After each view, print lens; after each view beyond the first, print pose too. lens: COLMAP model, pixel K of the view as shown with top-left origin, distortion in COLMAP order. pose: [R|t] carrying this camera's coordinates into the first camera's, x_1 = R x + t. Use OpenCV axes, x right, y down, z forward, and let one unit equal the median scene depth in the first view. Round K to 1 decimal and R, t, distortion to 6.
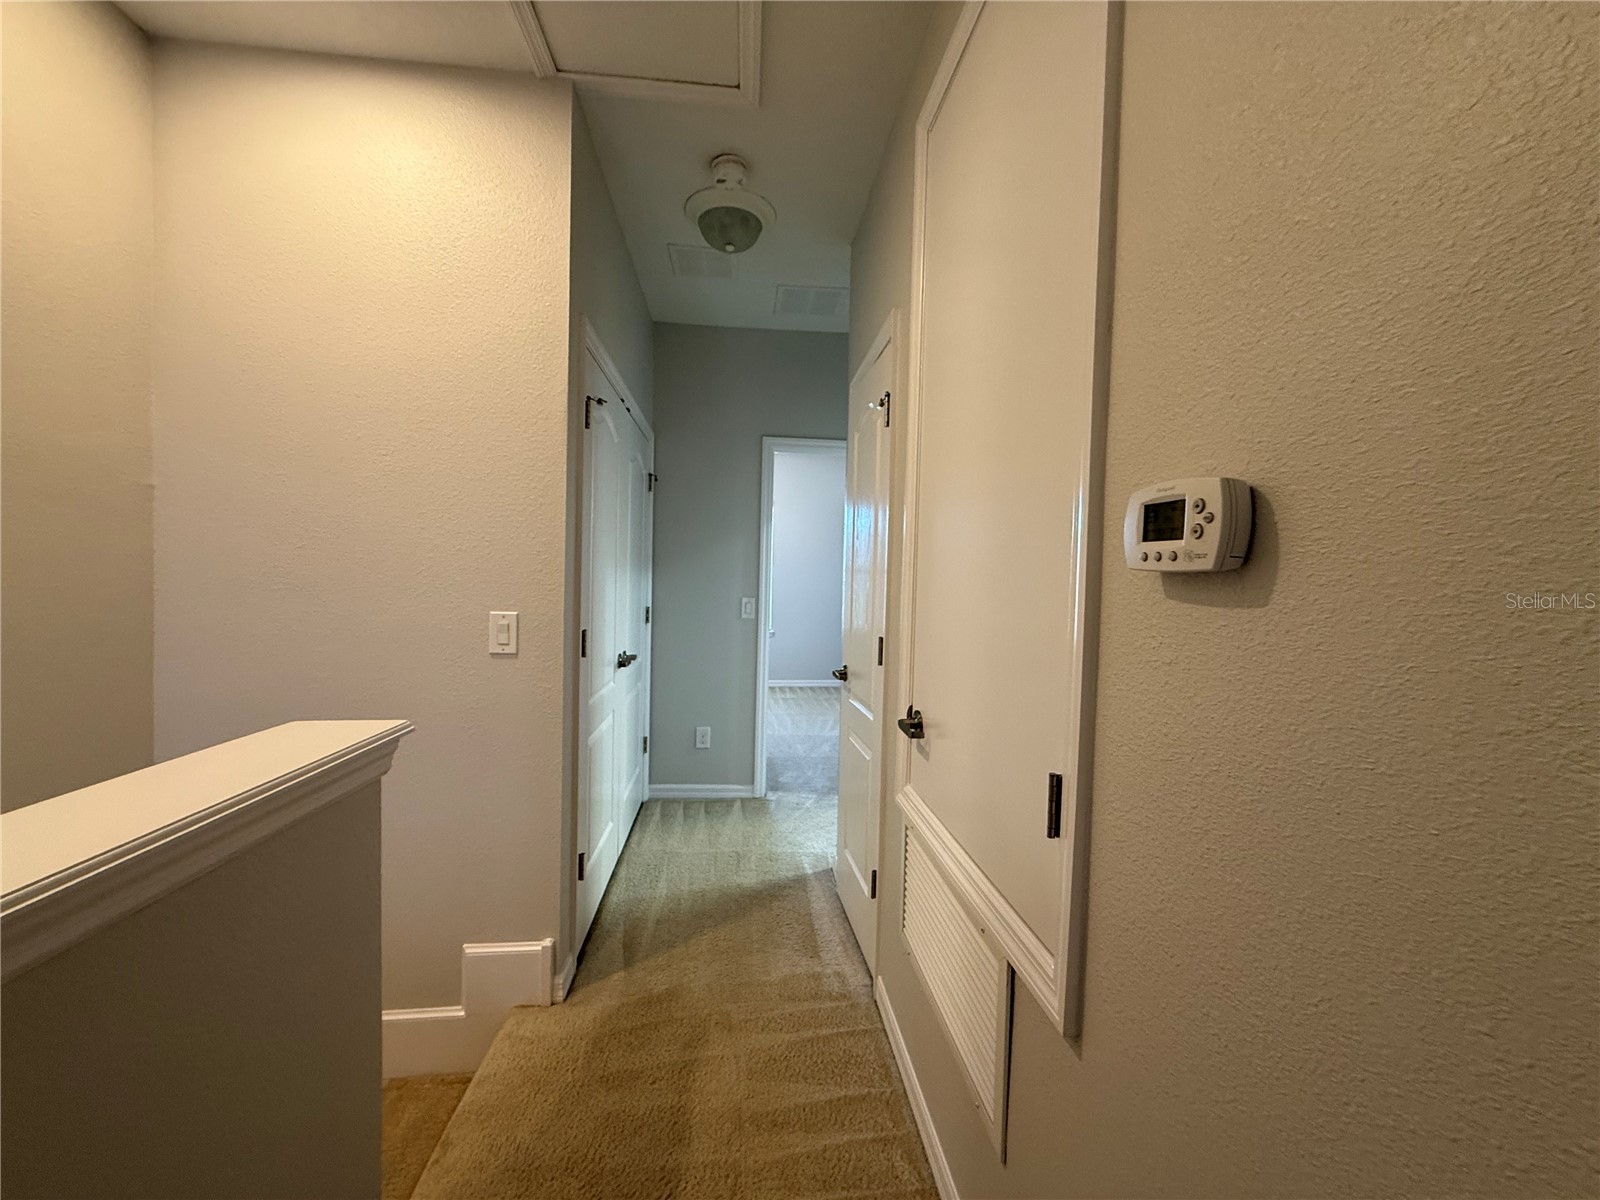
lens RADIAL K [[642.5, 0, 800.5], [0, 642.5, 601.4], [0, 0, 1]] dist [0.002094, -0.001467]
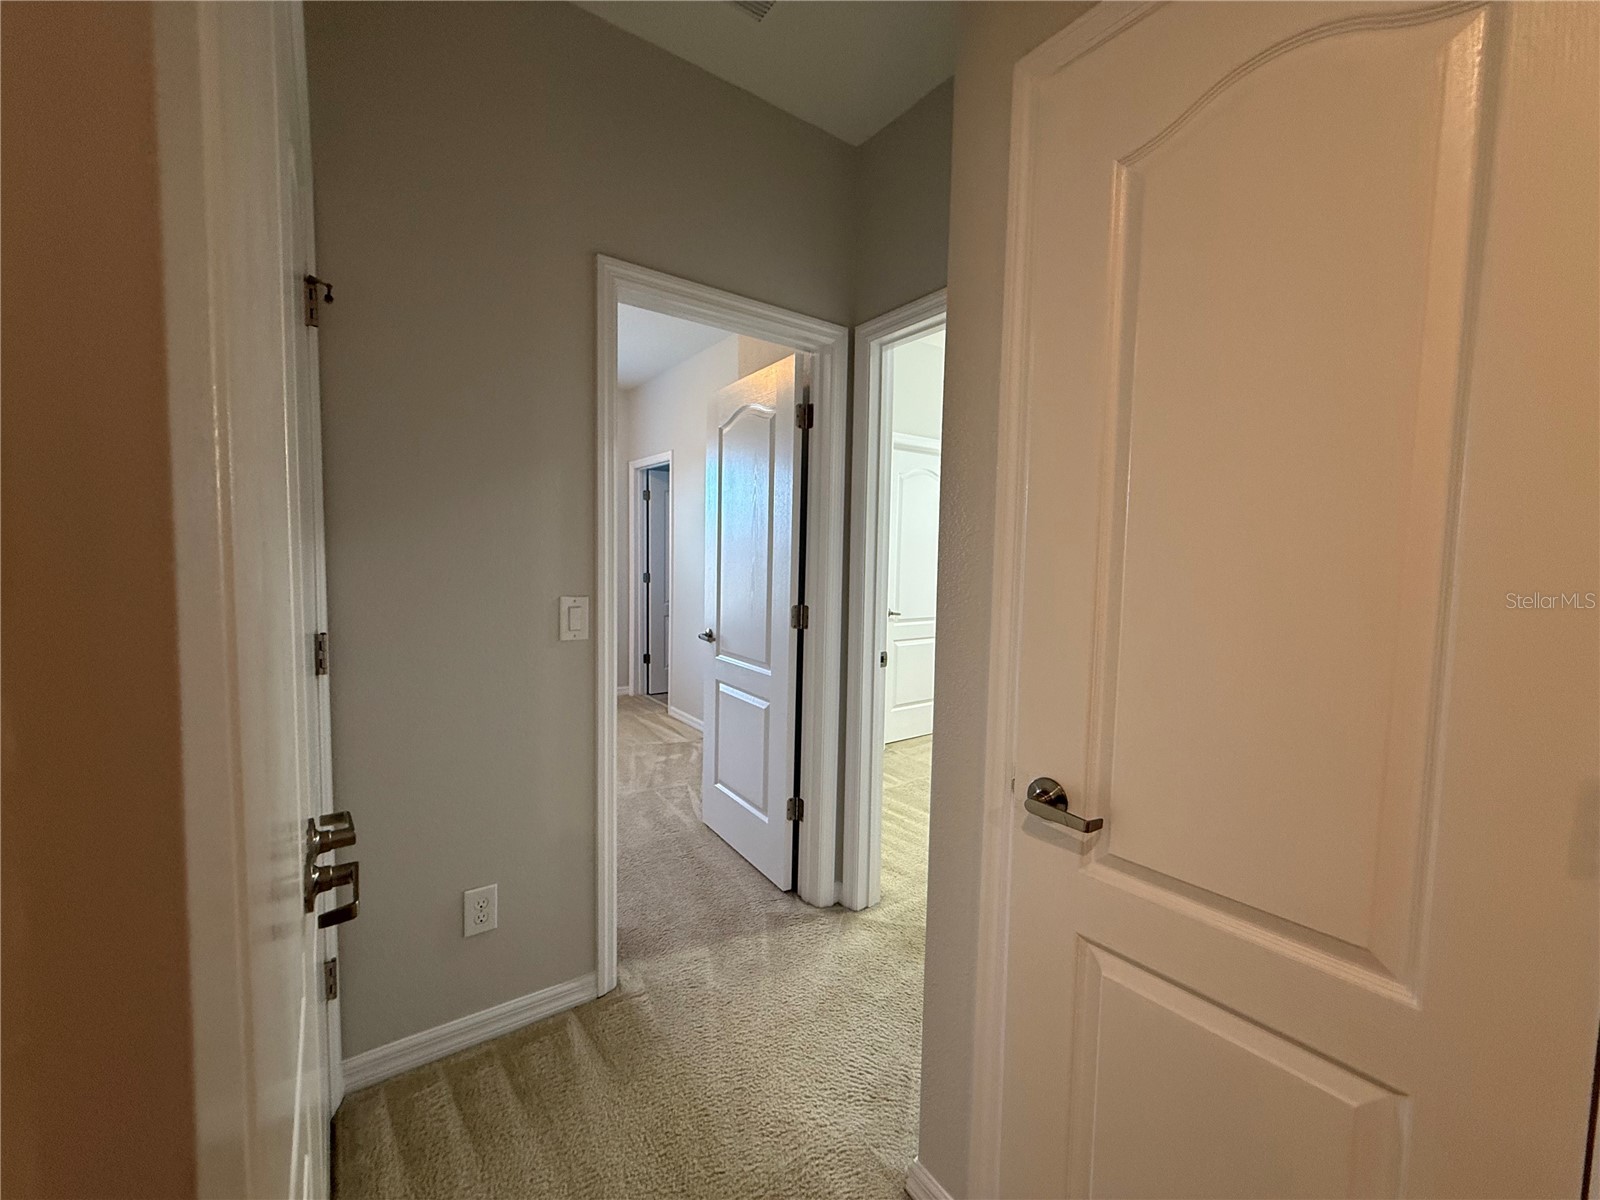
lens RADIAL K [[642.5, 0, 806.8], [0, 642.5, 601.8], [0, 0, 1]] dist [0.002094, -0.001467]
pose [[0.863092, -0.045929, 0.502954, -0.227472], [0.026251, 0.998590, 0.046141, -0.026055], [-0.504364, -0.026621, 0.863081, 0.662906]]
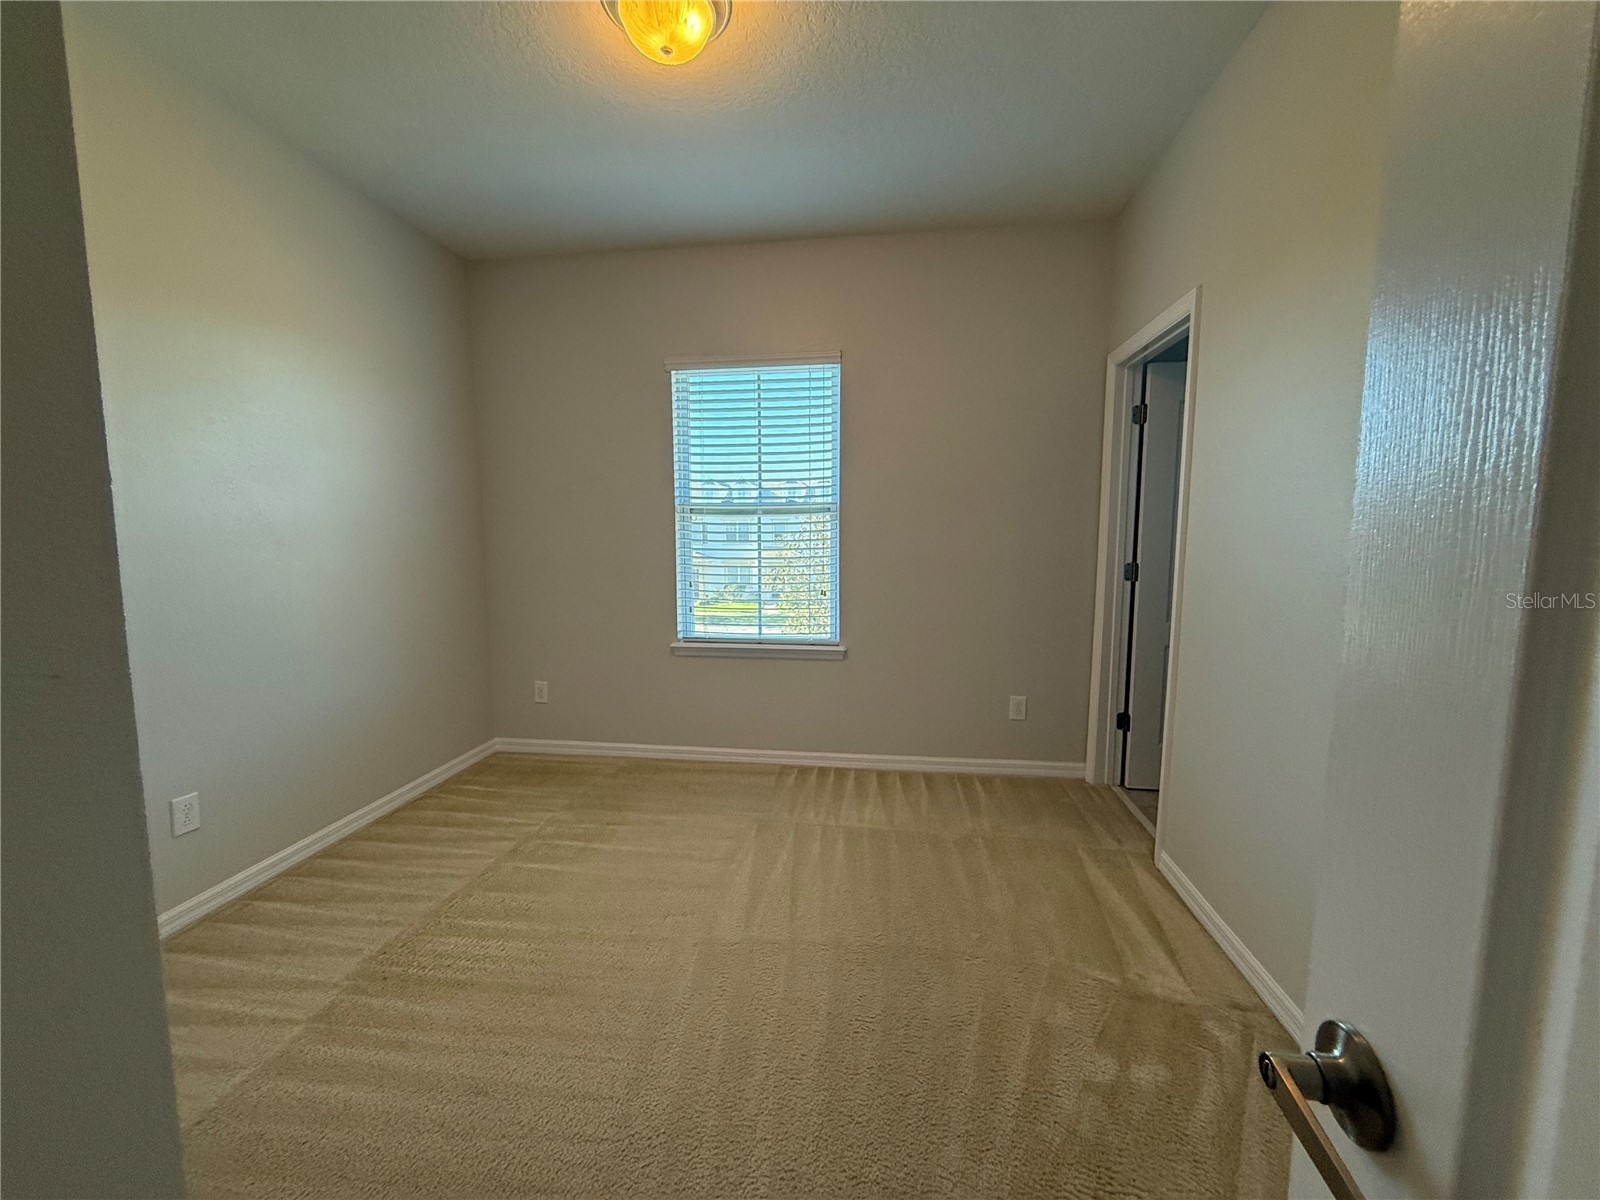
lens RADIAL K [[642.5, 0, 794.7], [0, 642.5, 600.7], [0, 0, 1]] dist [0.002094, -0.001467]
pose [[0.970113, 0.002994, -0.242633, -0.128577], [0.010450, 0.998481, 0.054100, -0.030013], [0.242427, -0.055019, 0.968608, 0.933408]]
